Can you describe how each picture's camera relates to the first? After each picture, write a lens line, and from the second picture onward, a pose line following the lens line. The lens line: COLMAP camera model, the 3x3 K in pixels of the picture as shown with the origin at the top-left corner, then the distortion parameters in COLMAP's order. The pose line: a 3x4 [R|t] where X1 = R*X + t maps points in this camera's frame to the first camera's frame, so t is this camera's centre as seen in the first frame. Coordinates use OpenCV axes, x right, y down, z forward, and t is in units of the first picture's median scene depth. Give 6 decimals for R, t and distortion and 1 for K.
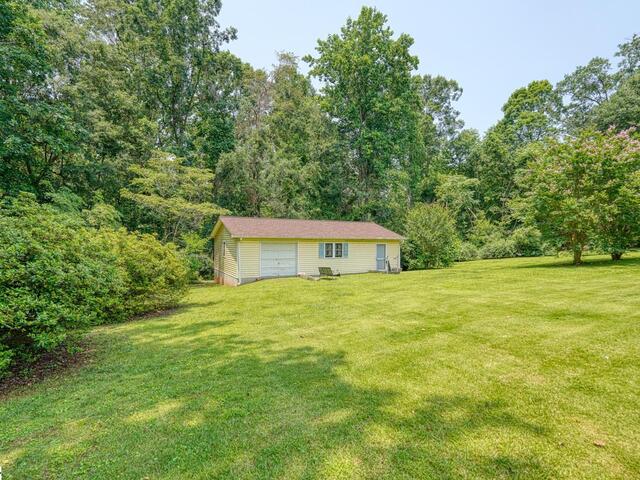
lens RADIAL K [[329.9, 0, 320.0], [0, 329.9, 240.0], [0, 0, 1]] dist [-0.000475, 0.002475]
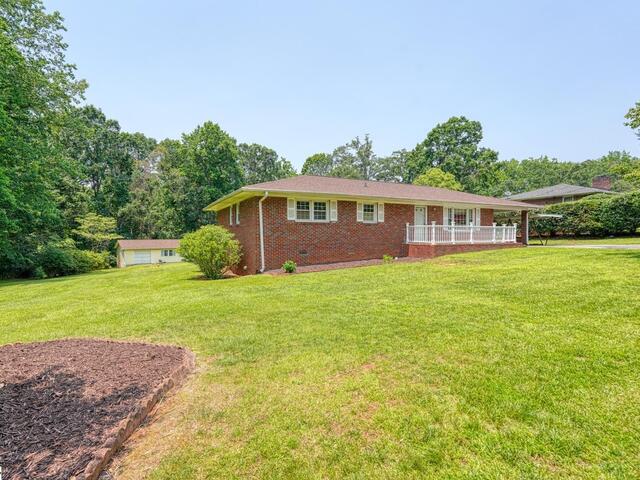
lens RADIAL K [[329.9, 0, 320.0], [0, 329.9, 240.0], [0, 0, 1]] dist [-0.000475, 0.002475]
pose [[0.979735, -0.012819, 0.199886, 0.545263], [0.009313, 0.999786, 0.018466, -0.083691], [-0.200080, -0.016230, 0.979645, -1.365077]]
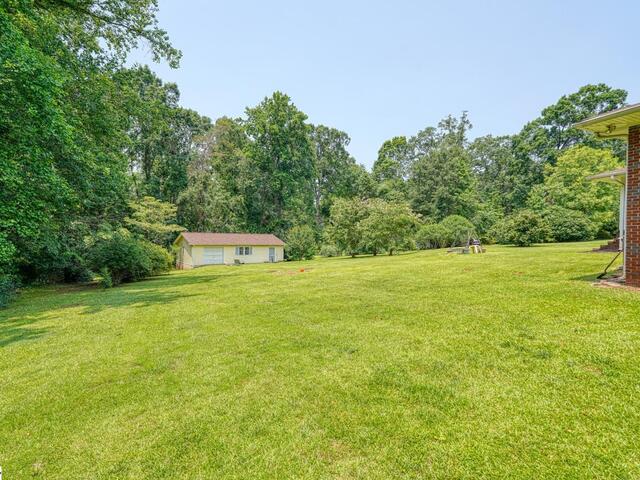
lens RADIAL K [[329.9, 0, 320.0], [0, 329.9, 240.0], [0, 0, 1]] dist [-0.000475, 0.002475]
pose [[0.988575, 0.005329, 0.150634, 0.153302], [-0.006862, 0.999930, 0.009659, -0.043239], [-0.150572, -0.010582, 0.988542, -0.770116]]
